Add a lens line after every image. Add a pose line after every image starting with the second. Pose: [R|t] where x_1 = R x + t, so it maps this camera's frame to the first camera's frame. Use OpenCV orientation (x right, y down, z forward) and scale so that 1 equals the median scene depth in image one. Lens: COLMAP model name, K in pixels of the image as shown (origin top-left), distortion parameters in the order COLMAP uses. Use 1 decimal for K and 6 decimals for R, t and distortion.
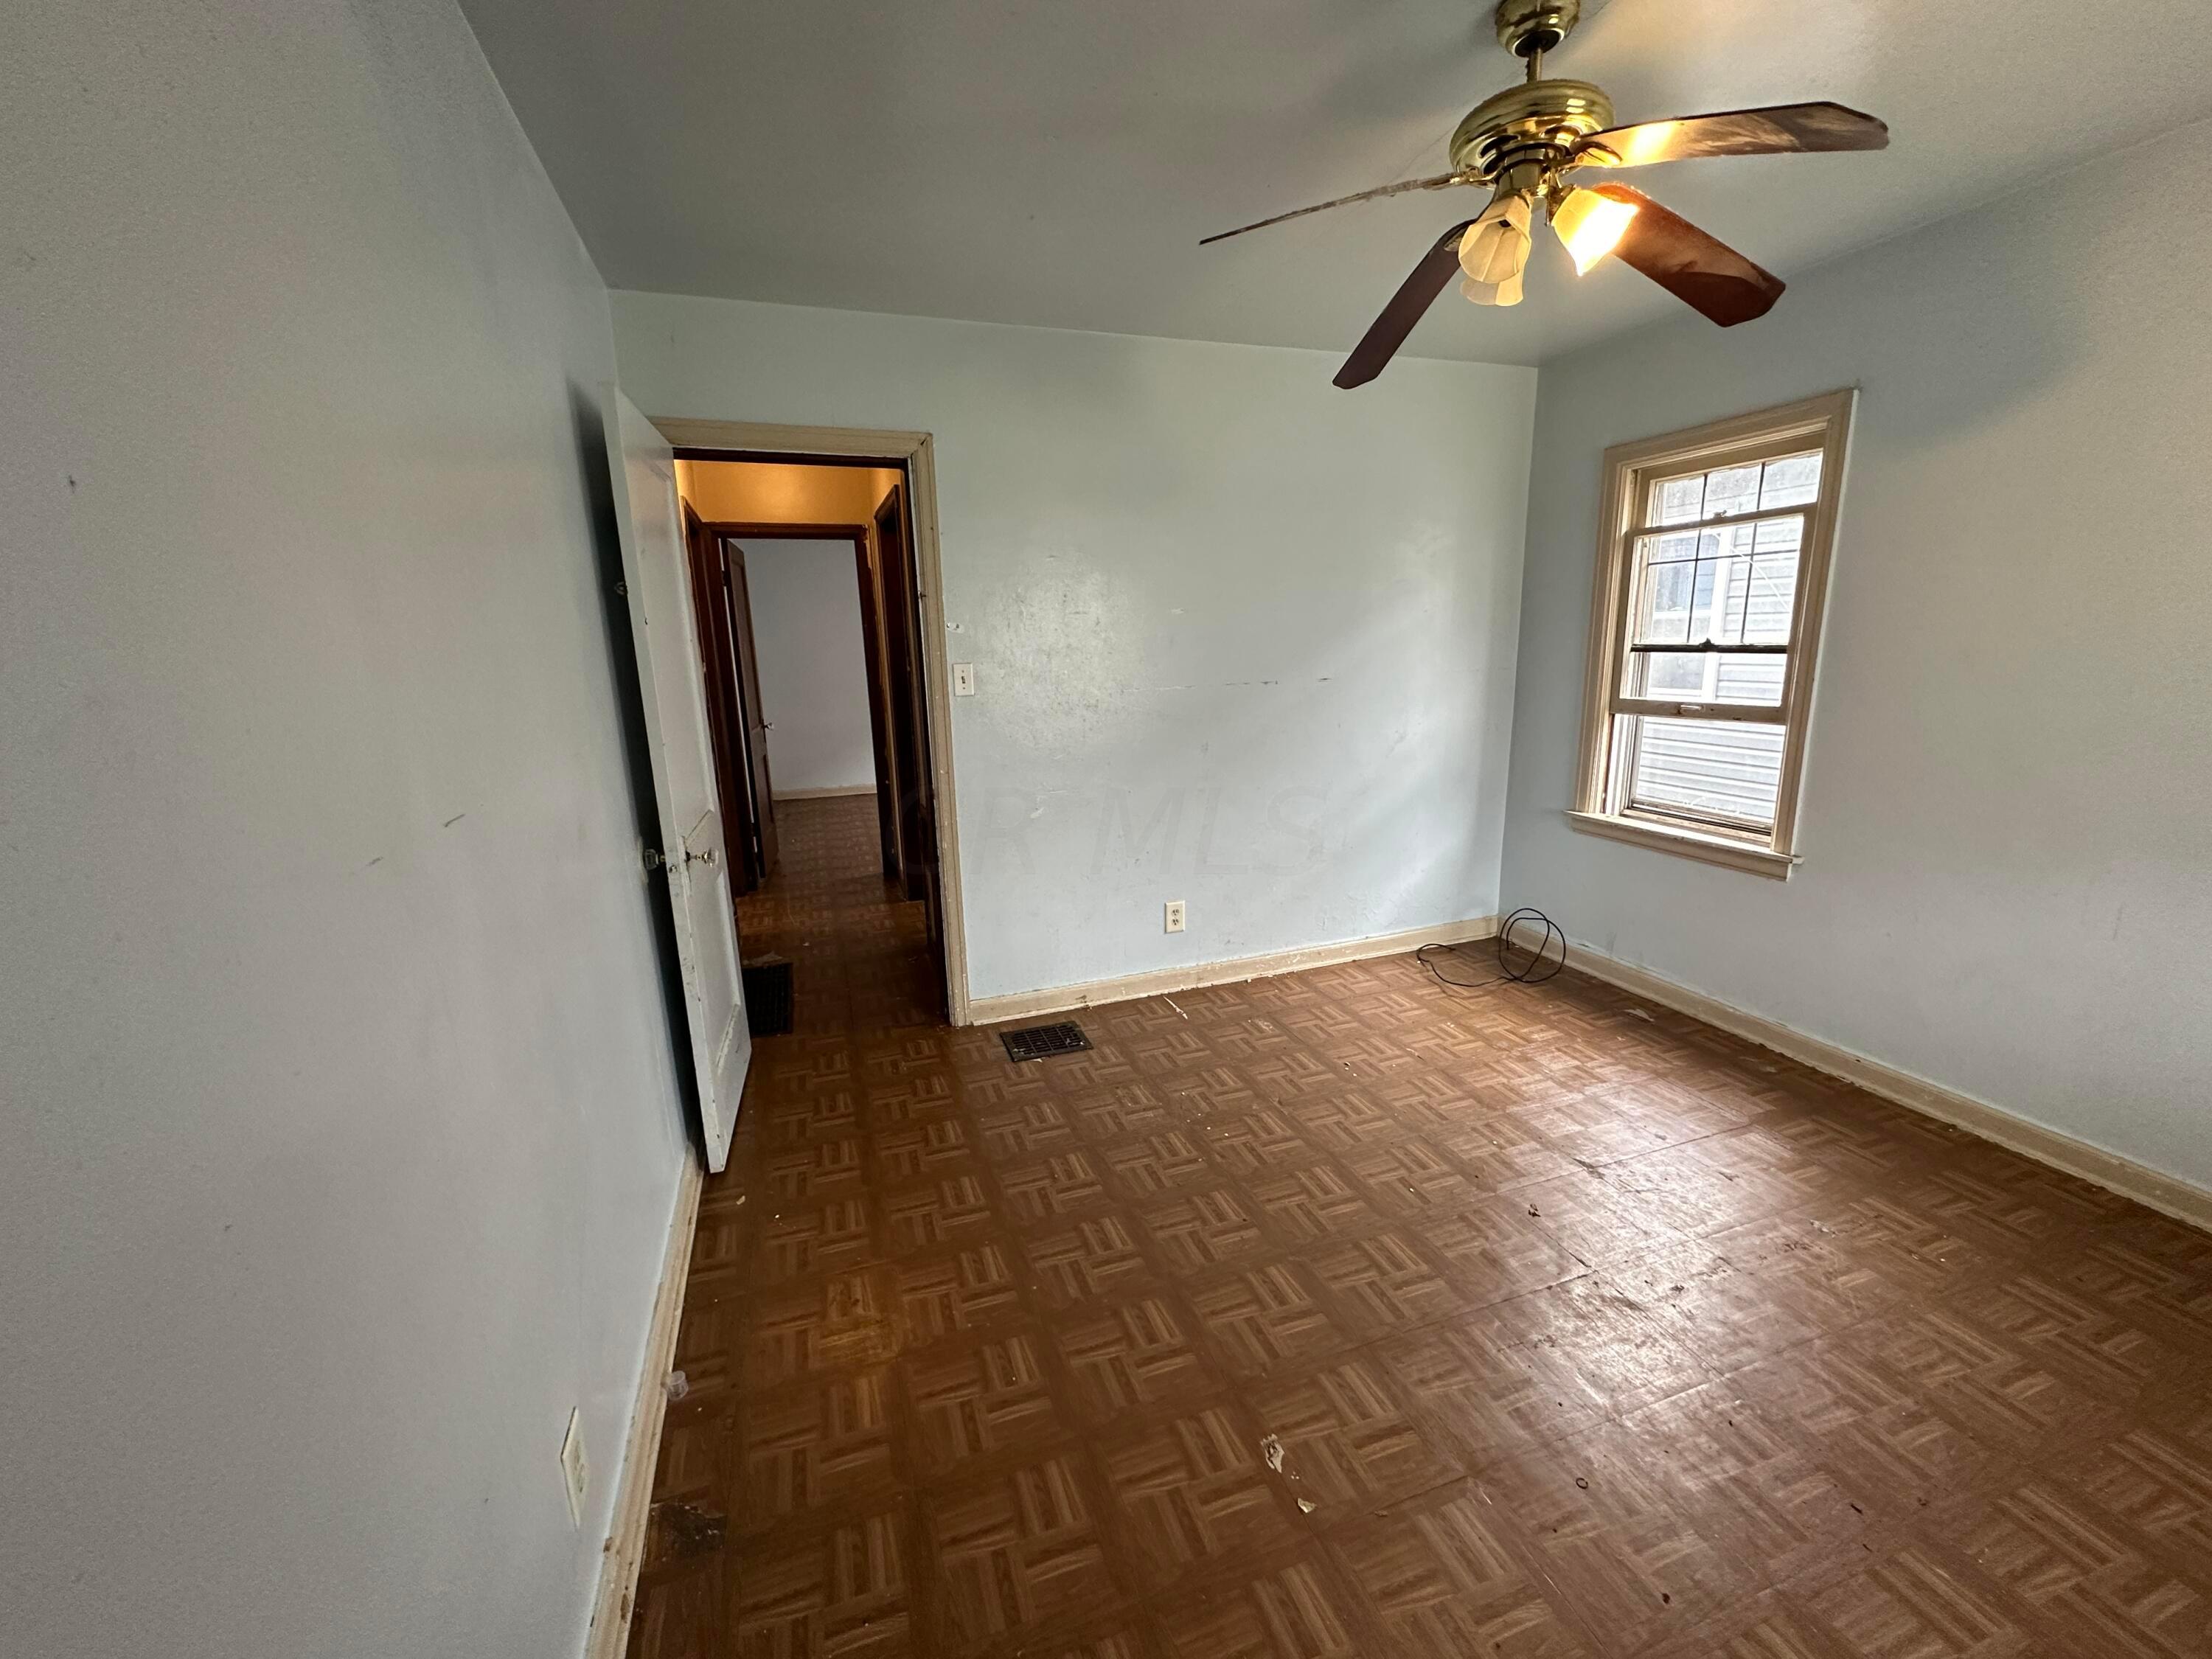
lens RADIAL K [[880.2, 0, 1105.8], [0, 880.2, 827.4], [0, 0, 1]] dist [-0.002736, 0.000494]
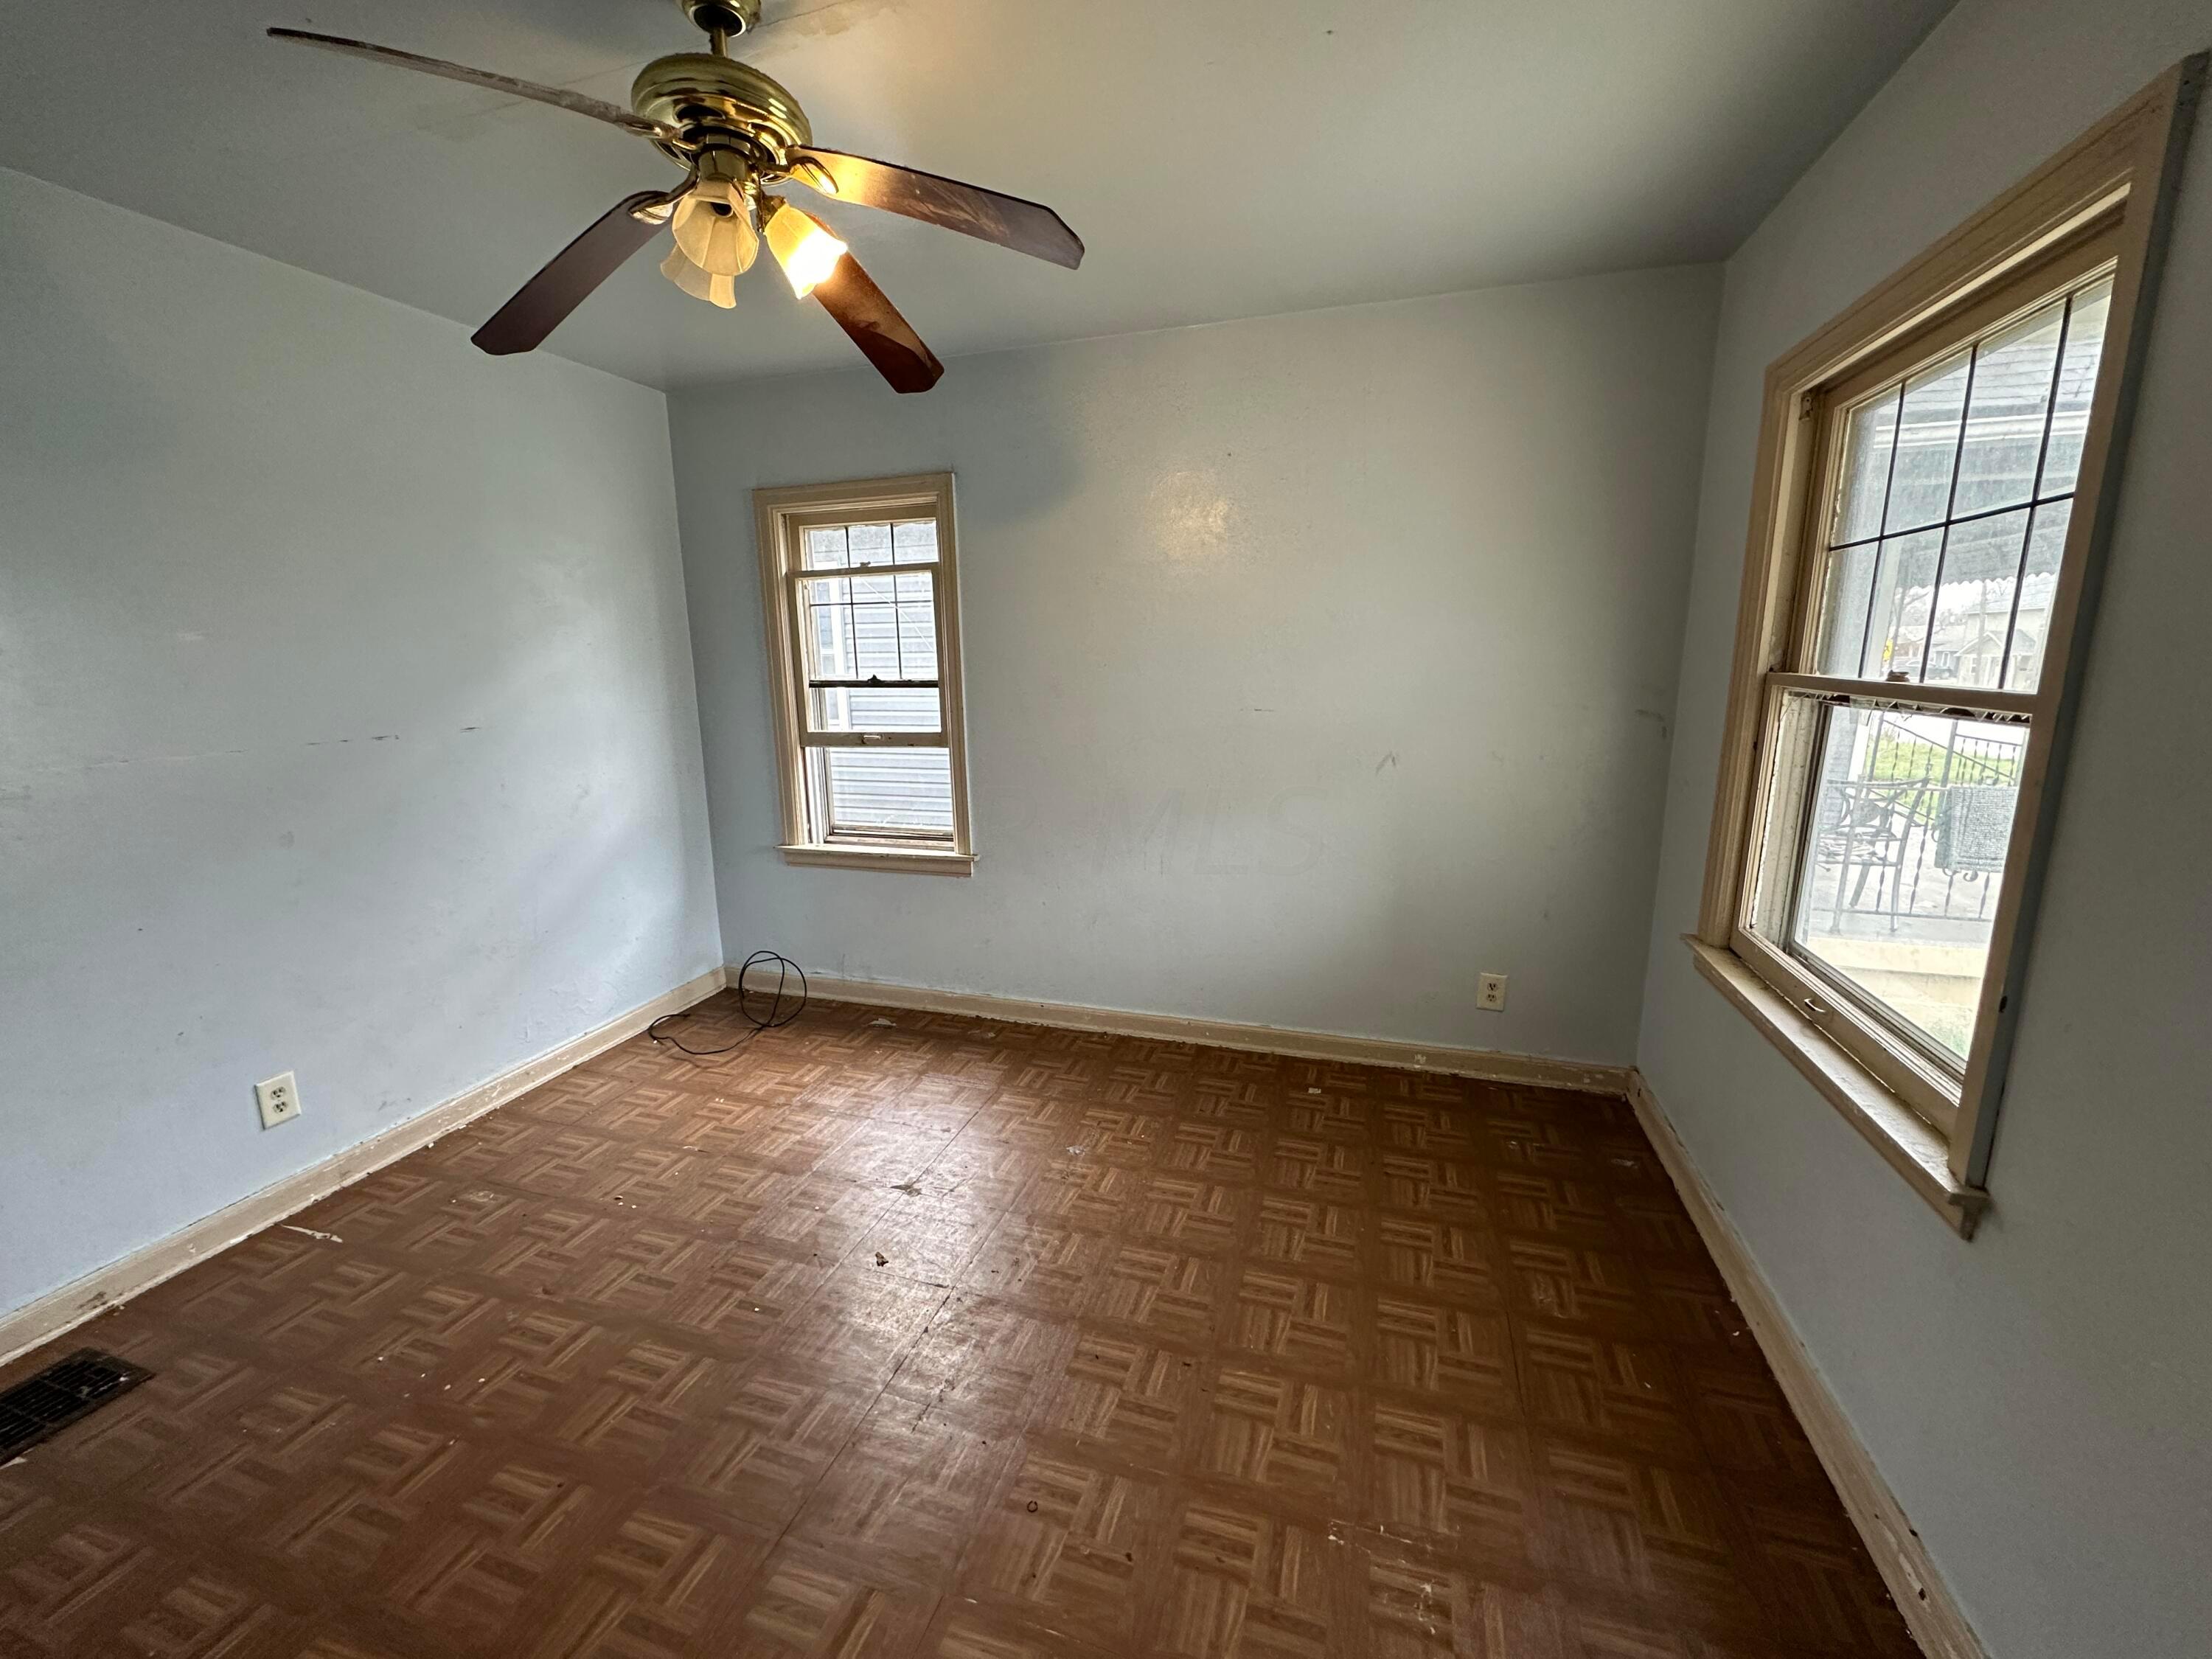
lens RADIAL K [[880.2, 0, 1105.8], [0, 880.2, 827.4], [0, 0, 1]] dist [-0.002736, 0.000494]
pose [[0.598297, -0.140586, 0.788845, -0.047767], [0.170056, 0.984339, 0.046448, -0.028266], [-0.783021, 0.106358, 0.612835, 0.114996]]
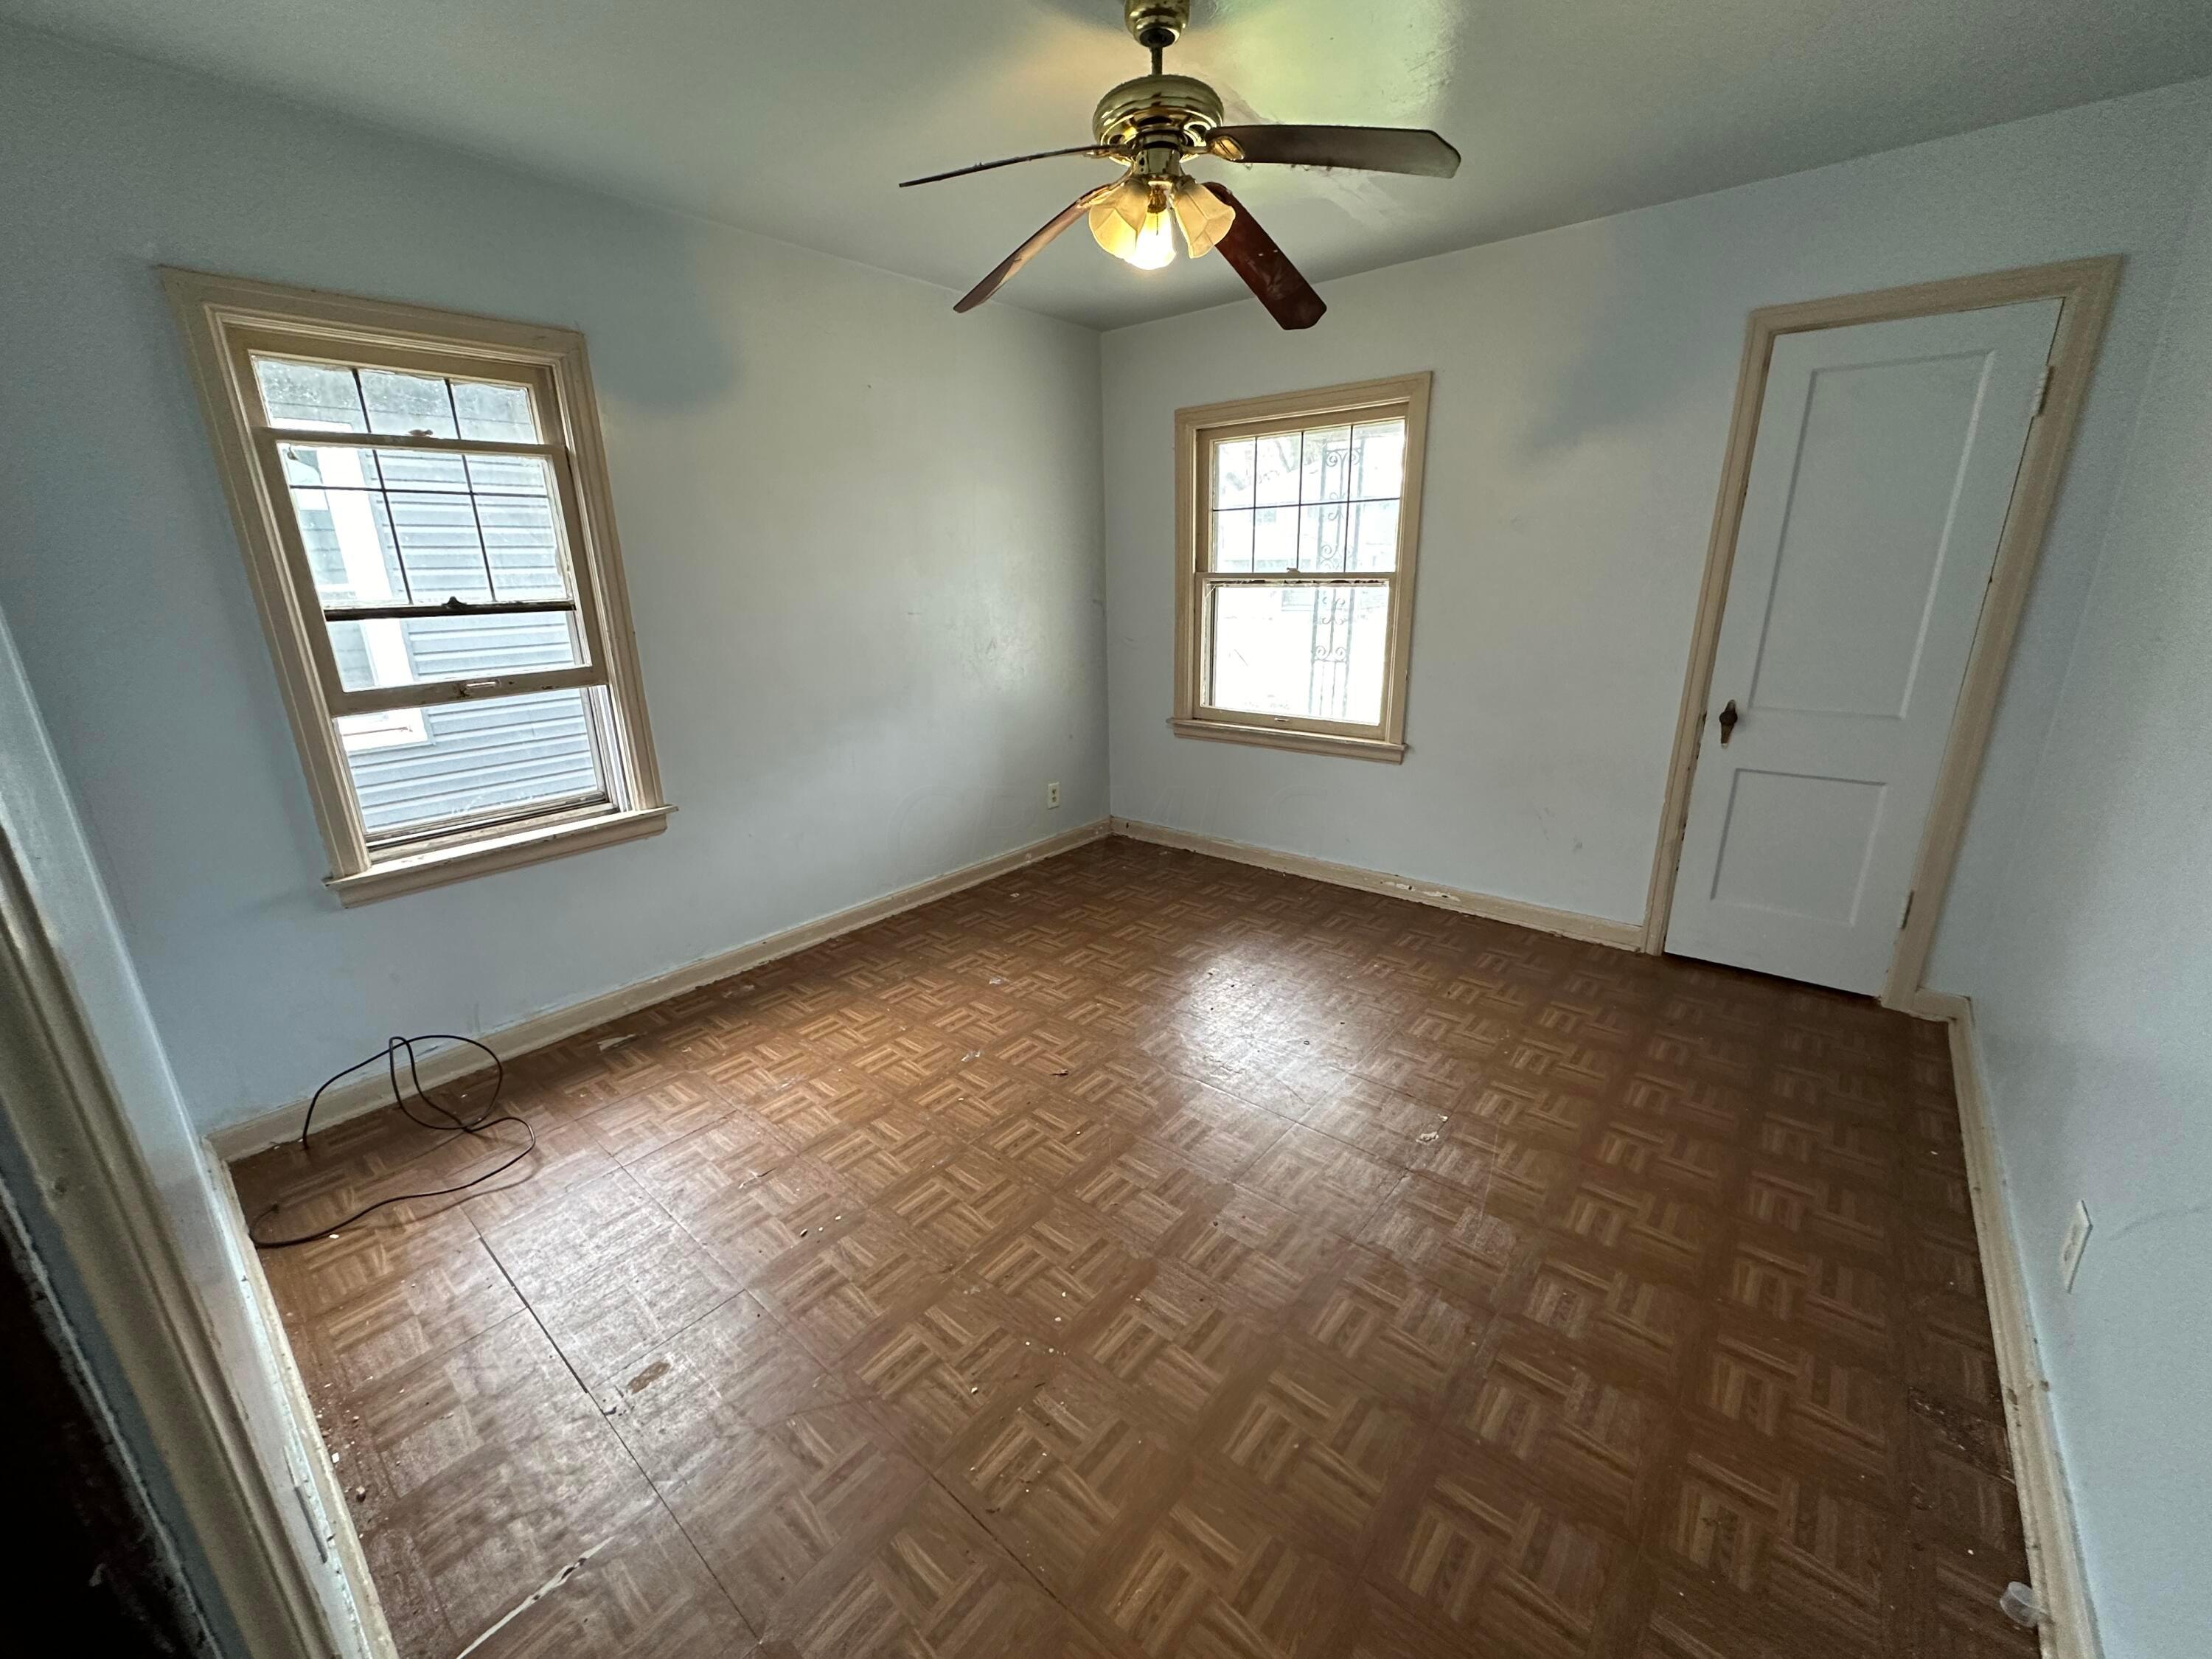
lens RADIAL K [[880.2, 0, 1105.8], [0, 880.2, 827.4], [0, 0, 1]] dist [-0.002736, 0.000494]
pose [[-0.512935, -0.211869, 0.831871, -0.329320], [0.215282, 0.906346, 0.363580, -0.200307], [-0.830994, 0.365580, -0.419285, 0.977501]]
